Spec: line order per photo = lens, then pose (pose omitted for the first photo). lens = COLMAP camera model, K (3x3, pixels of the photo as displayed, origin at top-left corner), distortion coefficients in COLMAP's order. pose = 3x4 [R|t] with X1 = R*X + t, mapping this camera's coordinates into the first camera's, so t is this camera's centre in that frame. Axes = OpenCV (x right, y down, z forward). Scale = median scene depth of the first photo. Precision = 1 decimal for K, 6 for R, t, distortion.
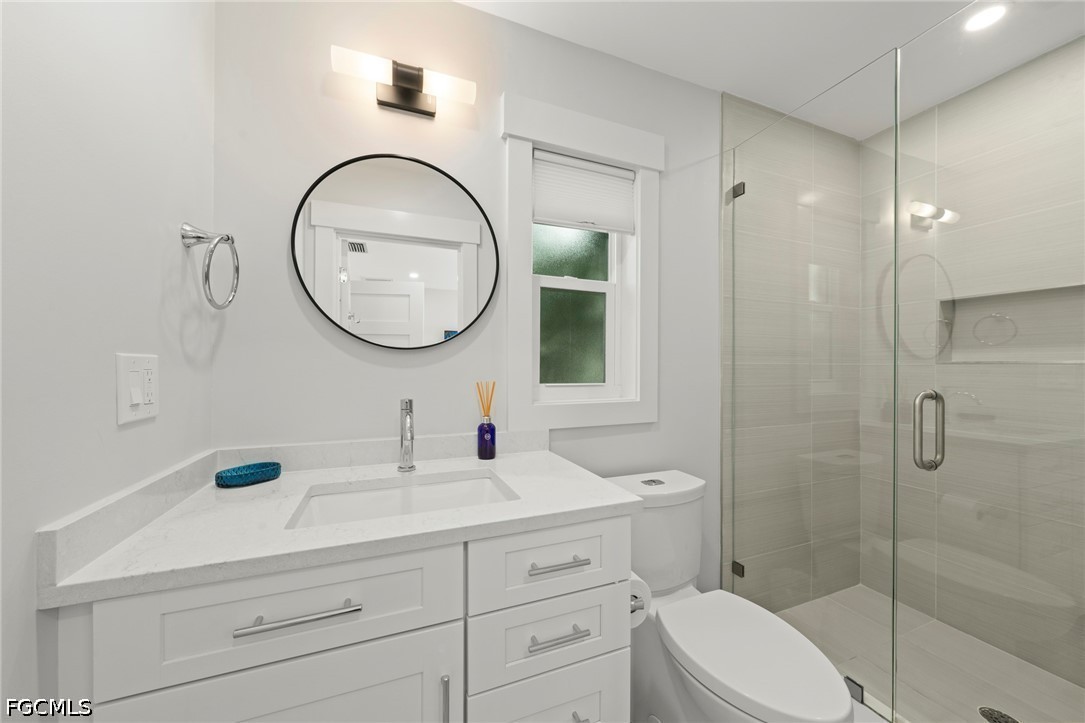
lens RADIAL K [[378.3, 0, 535.8], [0, 378.3, 366.7], [0, 0, 1]] dist [-0.005978, 0.000206]
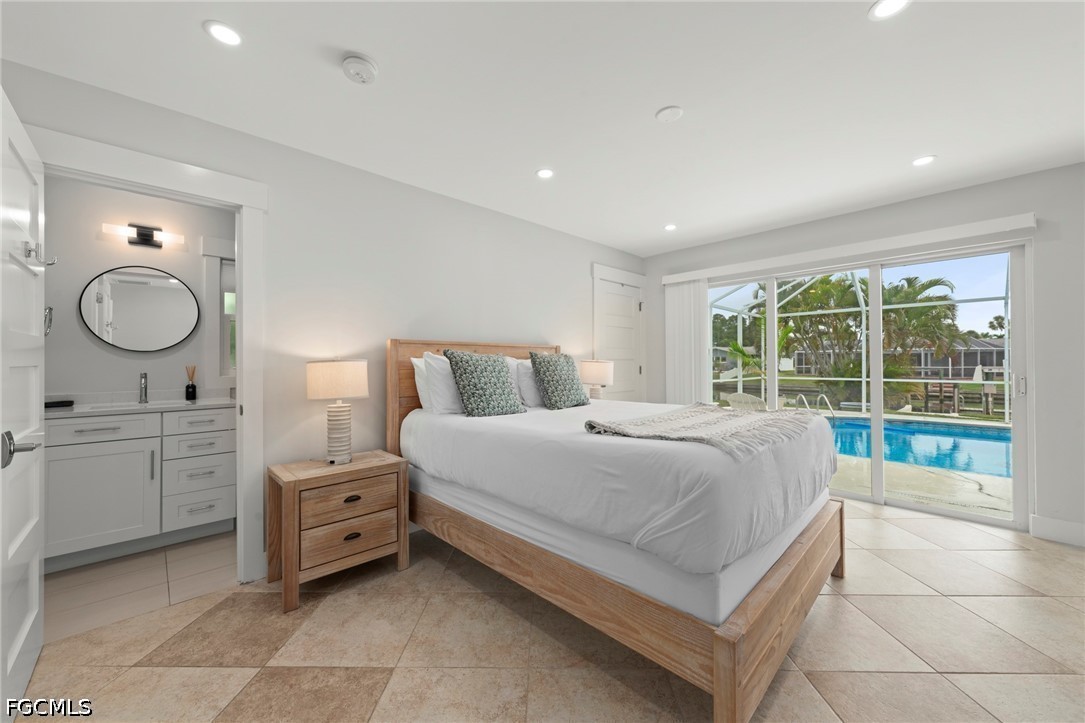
lens RADIAL K [[411.9, 0, 541.3], [0, 411.9, 355.8], [0, 0, 1]] dist [-0.000250, 0.000114]
pose [[0.925776, -0.000324, 0.378073, 0.640919], [0.006532, 0.999864, -0.015139, 0.023004], [-0.378017, 0.016485, 0.925652, -1.509492]]
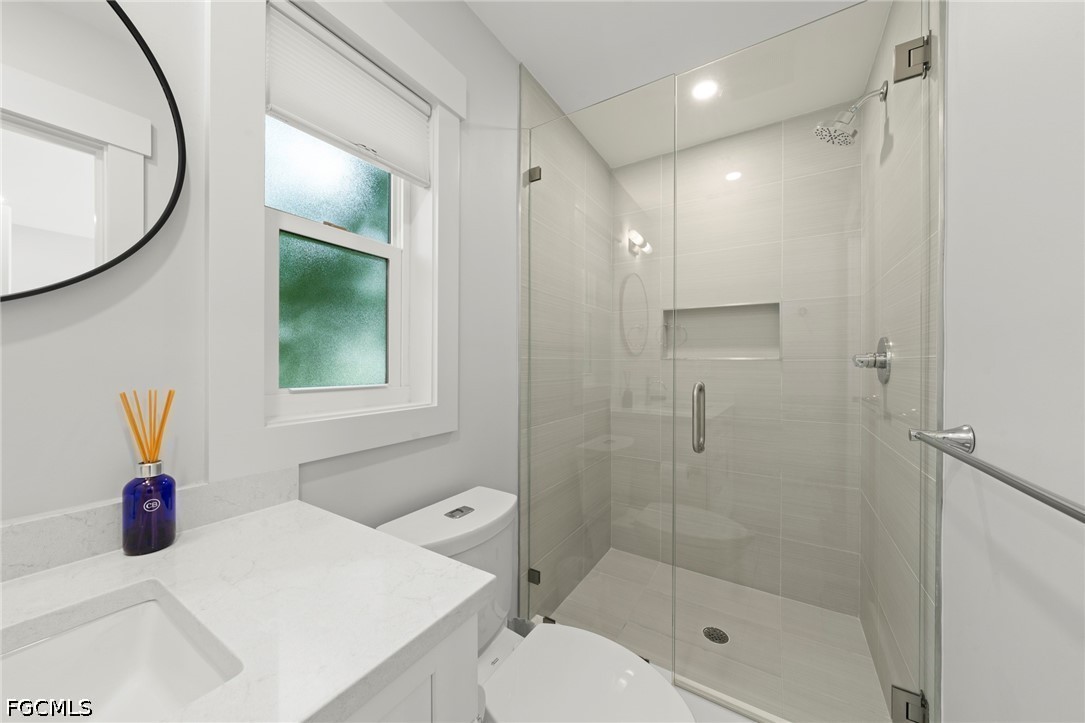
lens RADIAL K [[378.3, 0, 544.6], [0, 378.3, 362.7], [0, 0, 1]] dist [-0.005978, 0.000206]
pose [[0.797123, 0.001120, 0.603816, -0.012976], [-0.002893, 0.999994, 0.001964, 0.000801], [-0.603810, -0.003313, 0.797121, 0.229654]]
